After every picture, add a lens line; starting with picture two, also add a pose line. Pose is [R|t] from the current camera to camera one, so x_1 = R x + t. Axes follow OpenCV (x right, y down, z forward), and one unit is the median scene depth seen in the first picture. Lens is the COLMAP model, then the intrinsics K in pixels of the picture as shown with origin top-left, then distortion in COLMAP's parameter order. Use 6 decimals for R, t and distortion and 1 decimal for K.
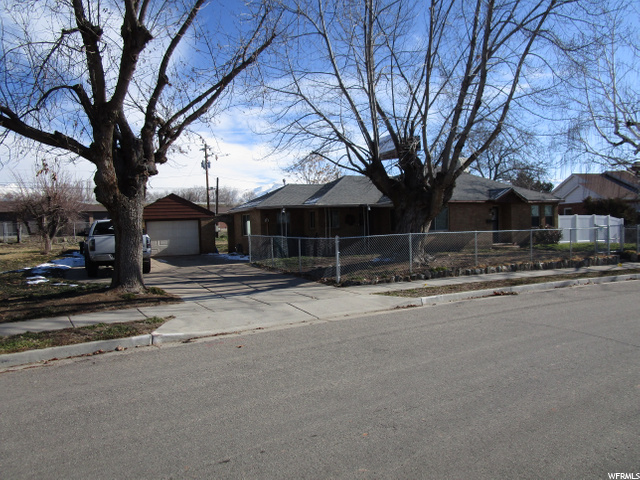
lens RADIAL K [[455.3, 0, 320.0], [0, 455.3, 240.0], [0, 0, 1]] dist [-0.029126, 0.004320]
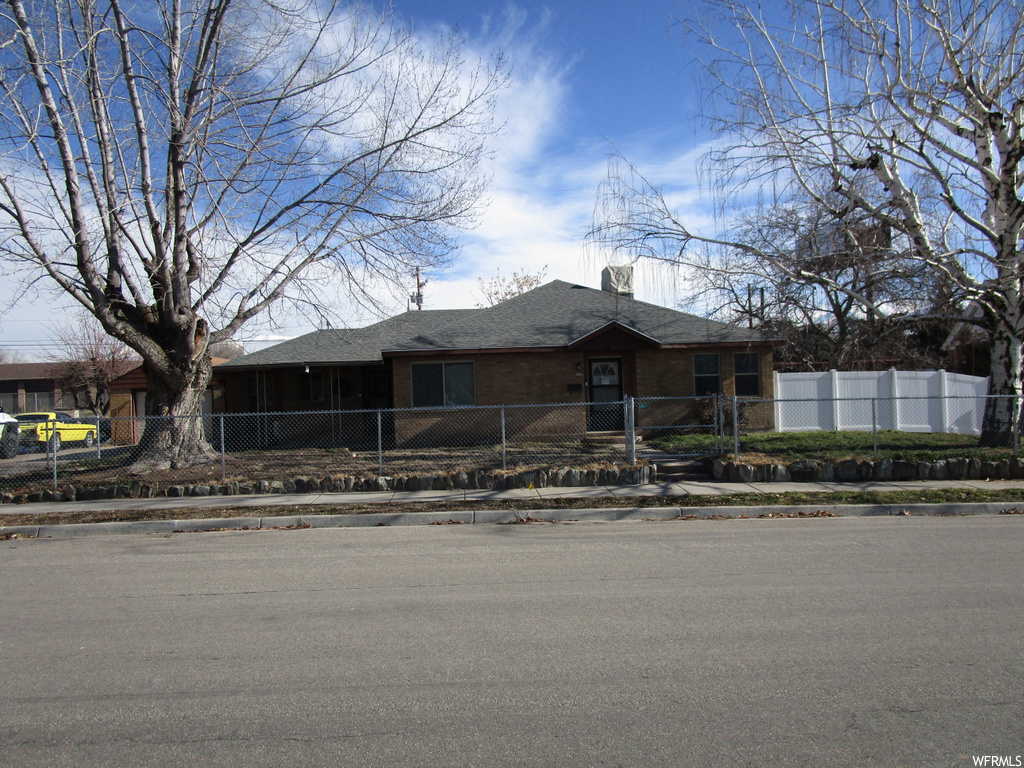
lens RADIAL K [[728.4, 0, 512.0], [0, 728.4, 384.0], [0, 0, 1]] dist [-0.029126, 0.004320]
pose [[0.937915, -0.010158, -0.346716, 0.527388], [-0.003456, 0.999248, -0.038624, -0.011207], [0.346848, 0.037425, 0.937175, 0.190020]]
